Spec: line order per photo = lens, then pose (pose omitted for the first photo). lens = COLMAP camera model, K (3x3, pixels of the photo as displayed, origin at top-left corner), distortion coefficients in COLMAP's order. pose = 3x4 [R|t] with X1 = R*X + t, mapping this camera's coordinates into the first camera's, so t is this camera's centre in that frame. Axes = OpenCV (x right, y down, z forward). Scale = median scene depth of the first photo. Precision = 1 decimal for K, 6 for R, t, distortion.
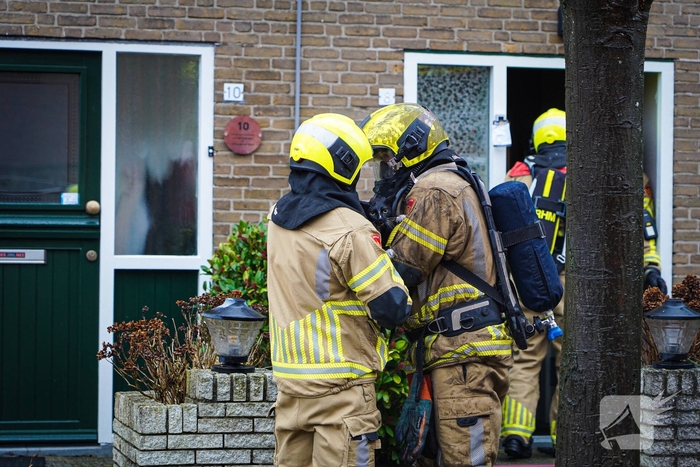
lens RADIAL K [[2109.0, 0, 350.0], [0, 2109.0, 233.5], [0, 0, 1]] dist [0.001885, 0.419360]
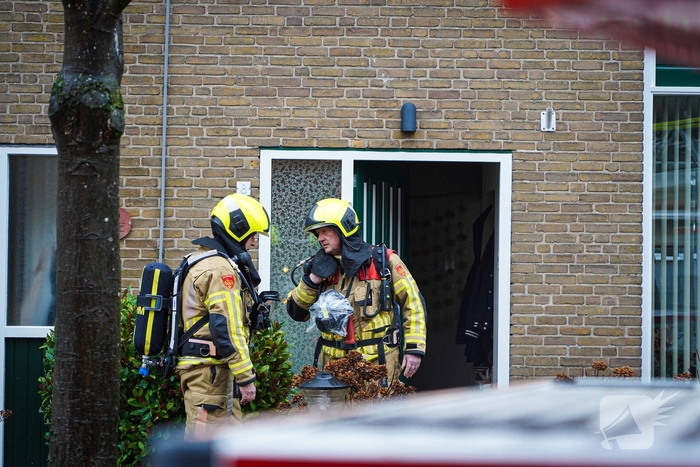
lens RADIAL K [[2109.0, 0, 350.0], [0, 2109.0, 233.5], [0, 0, 1]] dist [0.001885, 0.419360]
pose [[0.972589, -0.004846, -0.232480, 0.341689], [0.000147, 0.999795, -0.020227, -0.016992], [0.232530, 0.019639, 0.972391, -0.104904]]
